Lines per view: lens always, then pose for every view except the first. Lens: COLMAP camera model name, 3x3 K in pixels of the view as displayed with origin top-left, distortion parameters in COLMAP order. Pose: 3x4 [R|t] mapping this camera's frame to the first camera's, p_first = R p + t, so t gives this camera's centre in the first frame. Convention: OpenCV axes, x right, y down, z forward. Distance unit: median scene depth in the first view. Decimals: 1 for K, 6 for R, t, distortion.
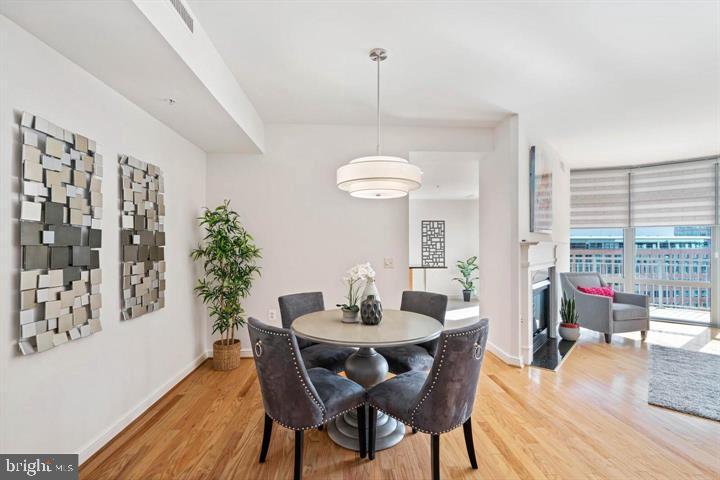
lens RADIAL K [[330.6, 0, 357.9], [0, 330.6, 245.4], [0, 0, 1]] dist [-0.000823, 0.000001]
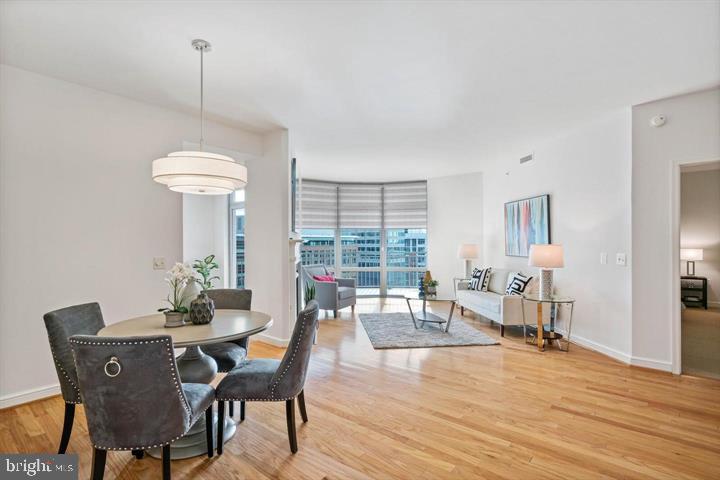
lens RADIAL K [[360.3, 0, 360.0], [0, 360.3, 240.0], [0, 0, 1]] dist [0.001479, 0.000274]
pose [[0.675397, 0.003057, 0.737448, -0.366848], [0.004042, 0.999961, -0.007847, 0.002478], [-0.737443, 0.008281, 0.675358, -0.048494]]
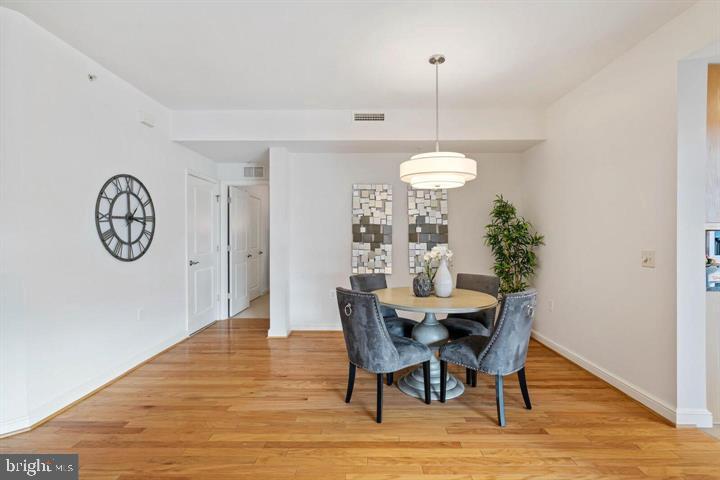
lens RADIAL K [[355.1, 0, 360.0], [0, 355.1, 240.0], [0, 0, 1]] dist [0.000959, 0.000219]
pose [[-0.058594, 0.010714, -0.998224, 1.164759], [-0.001814, 0.999940, 0.010839, 0.015993], [0.998280, 0.002446, -0.058571, 0.736476]]
